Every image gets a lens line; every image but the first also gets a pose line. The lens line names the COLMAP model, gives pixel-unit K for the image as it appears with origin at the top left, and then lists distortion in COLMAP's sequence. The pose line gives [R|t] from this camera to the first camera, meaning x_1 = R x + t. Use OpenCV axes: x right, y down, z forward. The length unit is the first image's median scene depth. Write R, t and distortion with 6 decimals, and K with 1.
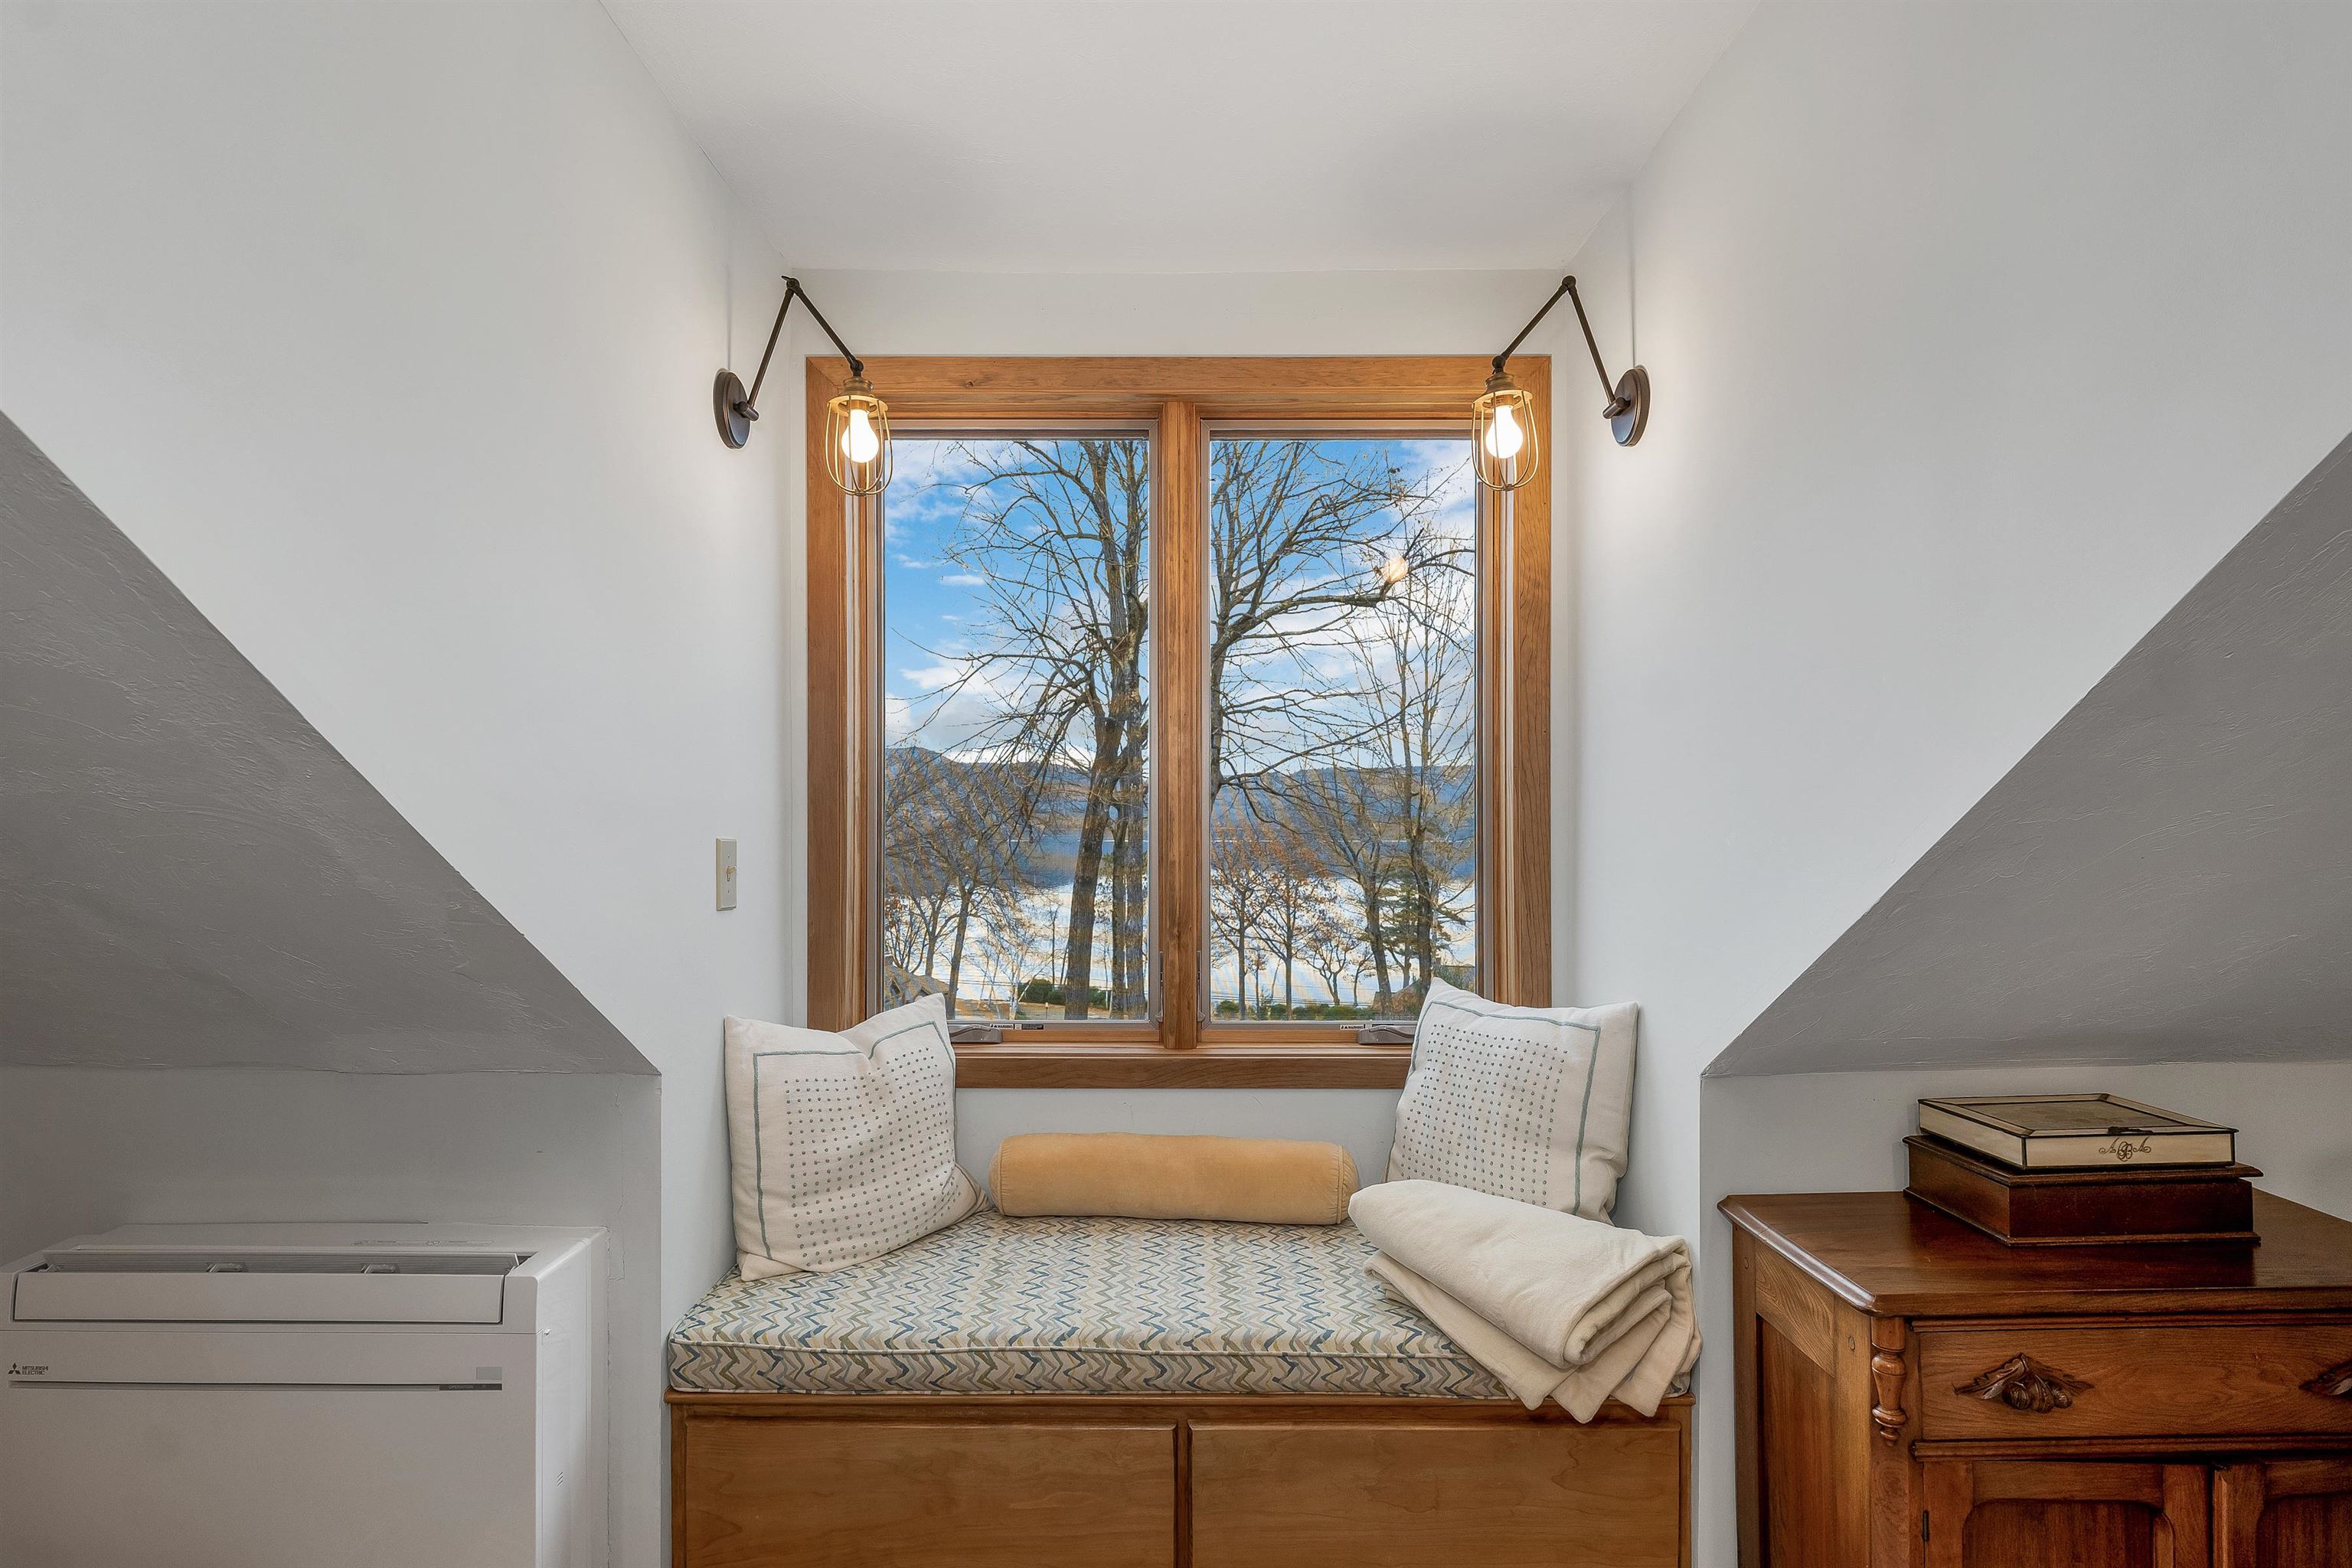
lens RADIAL K [[1190.3, 0, 1167.9], [0, 1190.3, 821.5], [0, 0, 1]] dist [-0.004741, -0.002980]
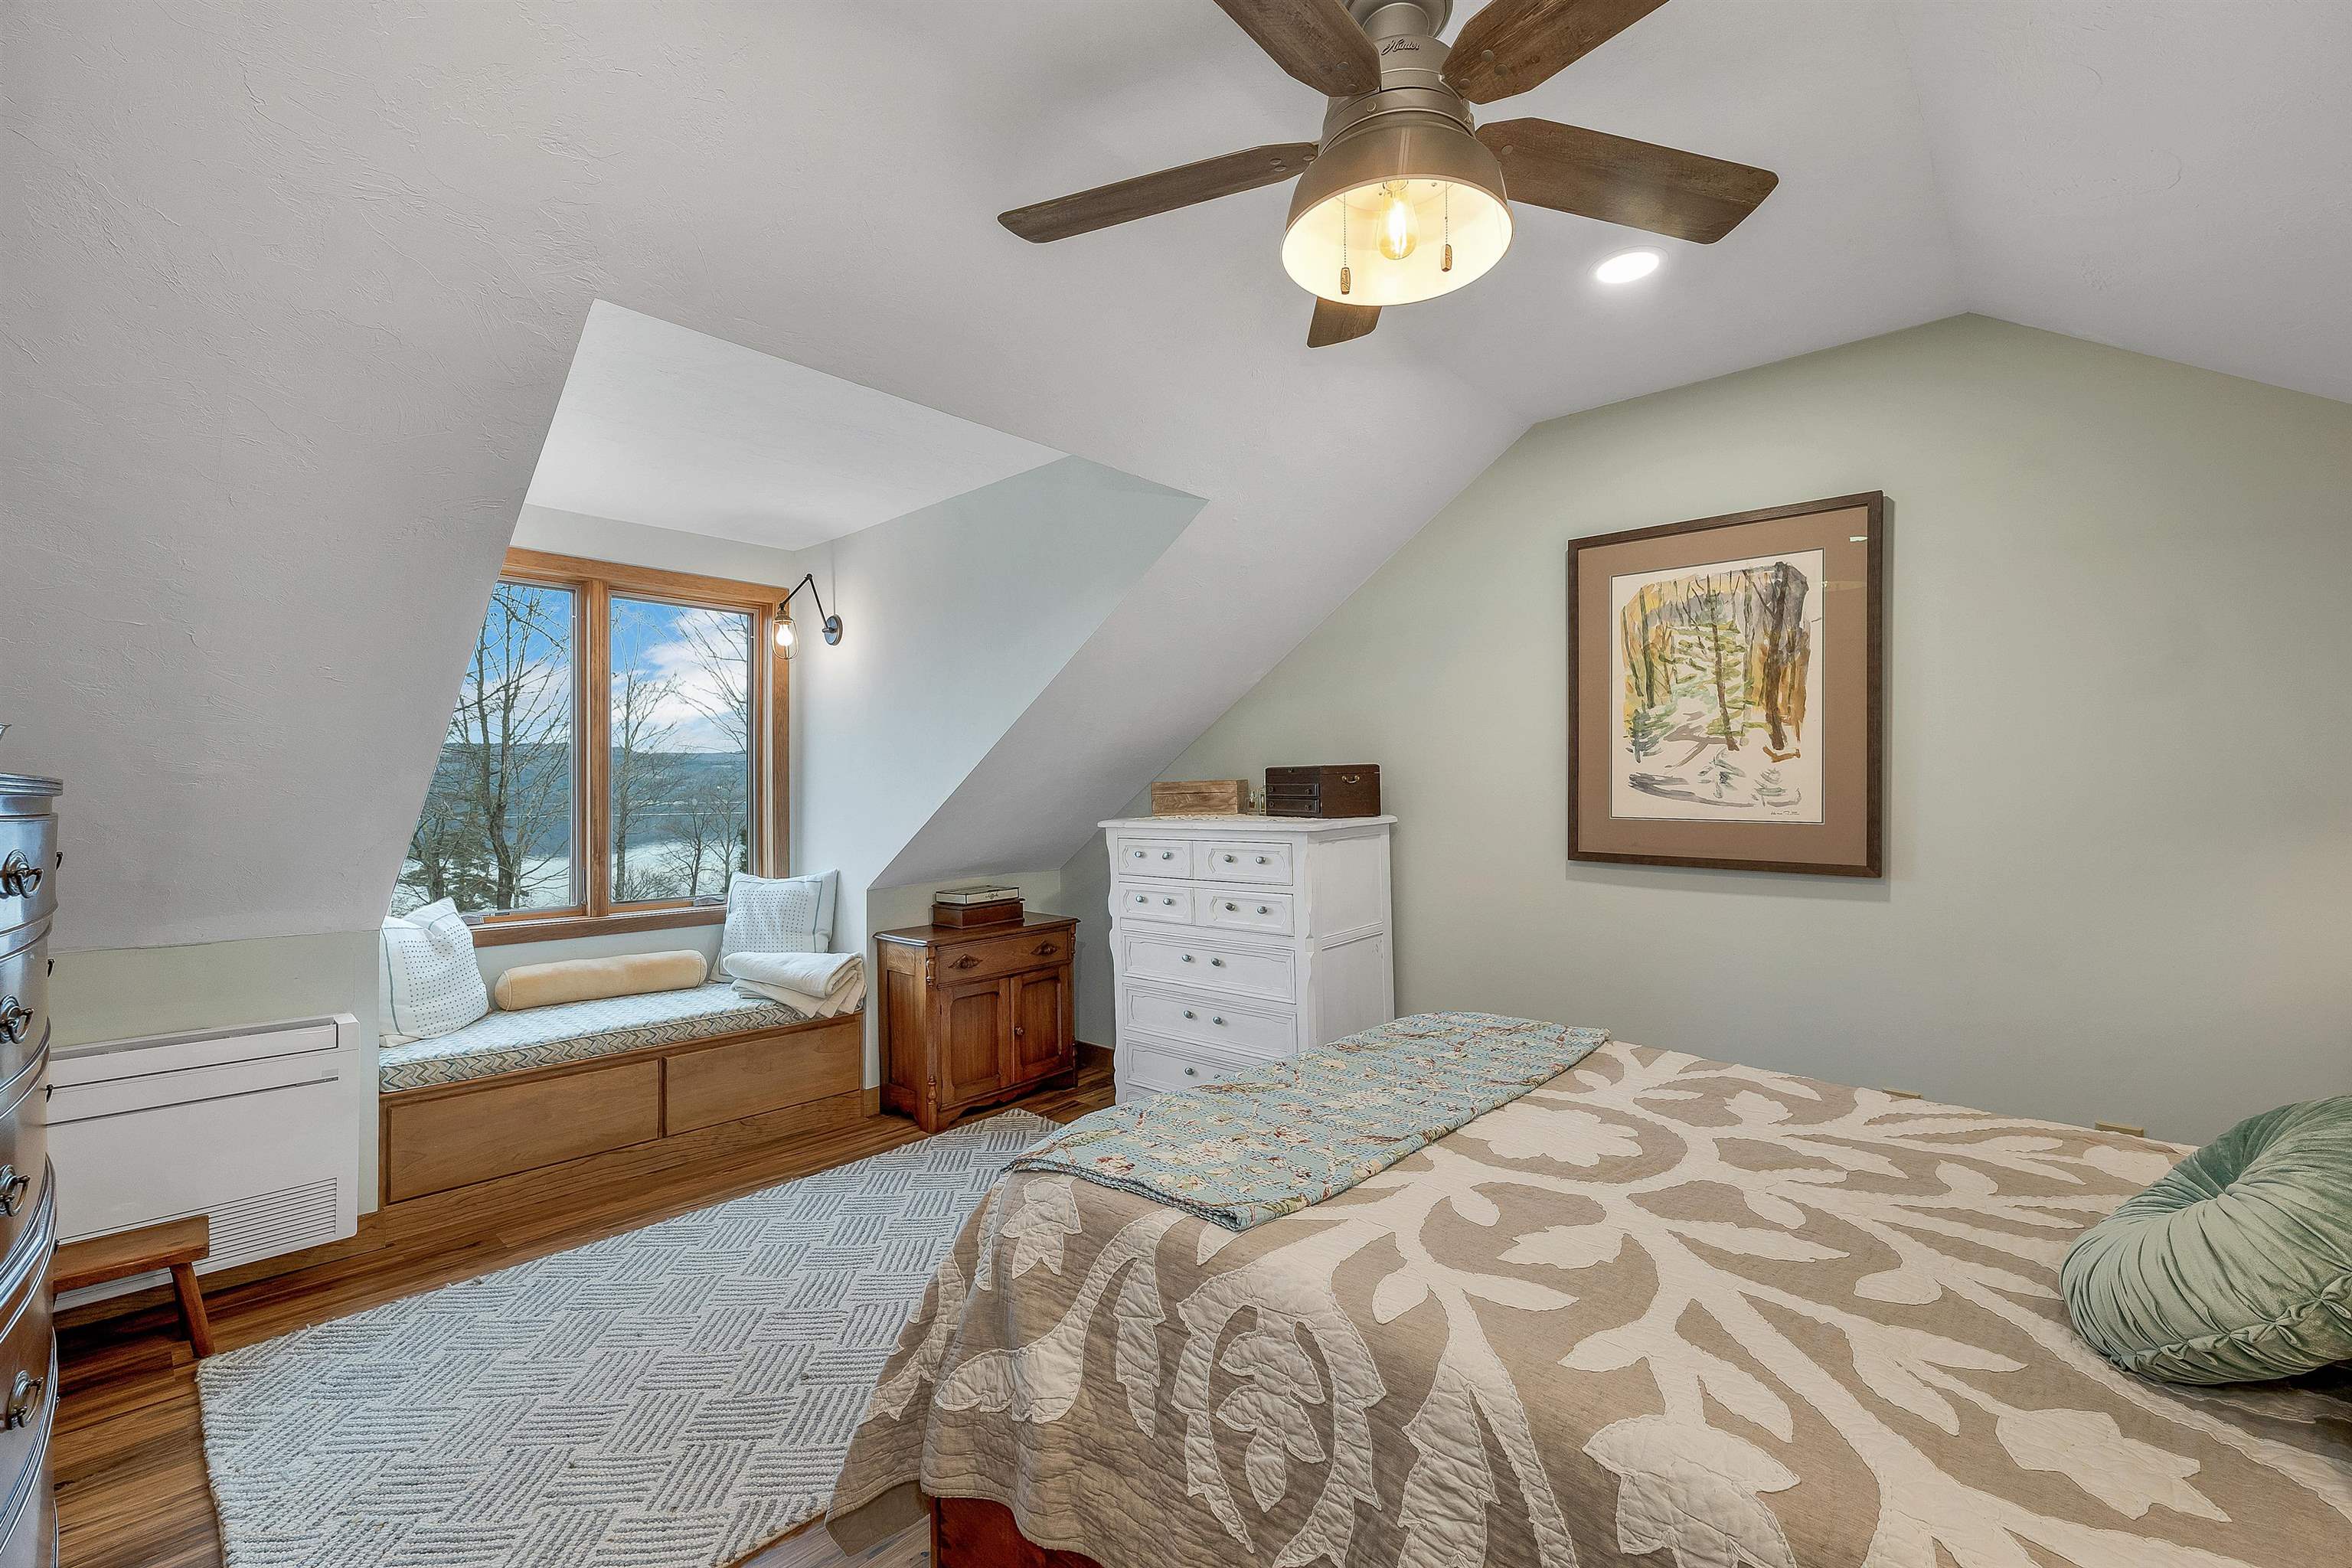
lens RADIAL K [[997.0, 0, 1179.6], [0, 997.0, 785.6], [0, 0, 1]] dist [0.003351, -0.001224]
pose [[0.679009, 0.001867, 0.734128, -0.729559], [0.006289, 0.999945, -0.008360, -0.000418], [-0.734103, 0.010293, 0.678960, -1.061984]]
